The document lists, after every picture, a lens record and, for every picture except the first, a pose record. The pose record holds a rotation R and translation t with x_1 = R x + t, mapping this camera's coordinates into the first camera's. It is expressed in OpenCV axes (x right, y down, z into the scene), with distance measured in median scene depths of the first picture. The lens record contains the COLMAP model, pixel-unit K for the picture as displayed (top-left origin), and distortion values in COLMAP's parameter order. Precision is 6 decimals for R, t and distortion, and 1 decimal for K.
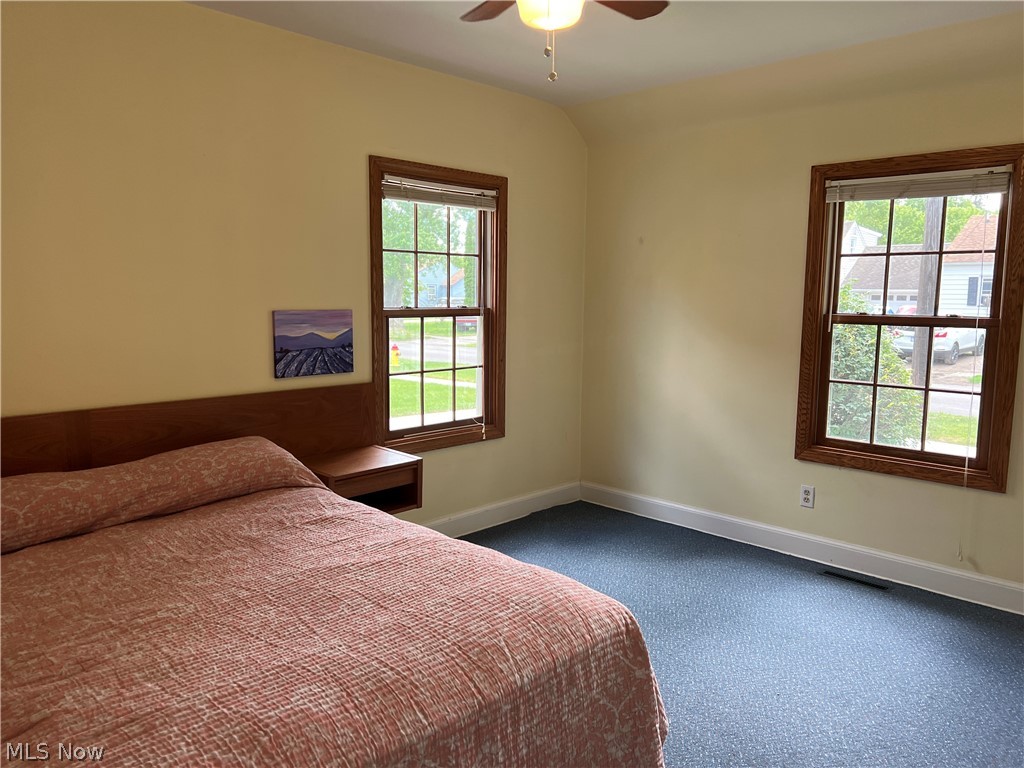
lens RADIAL K [[774.9, 0, 510.5], [0, 774.9, 382.0], [0, 0, 1]] dist [0.071776, -0.074105]
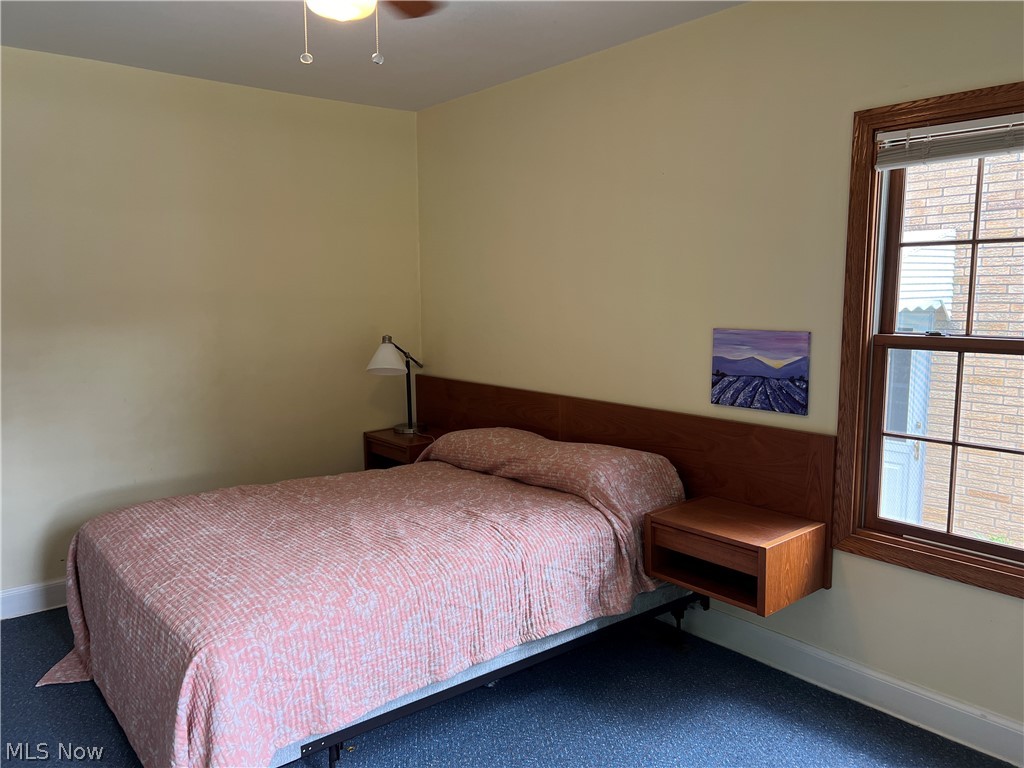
lens RADIAL K [[774.9, 0, 507.5], [0, 774.9, 393.1], [0, 0, 1]] dist [0.071776, -0.074105]
pose [[-0.099811, 0.121002, -0.987621, 0.598546], [-0.124324, 0.983283, 0.133035, -0.104435], [0.987209, 0.136063, -0.083099, 0.824013]]
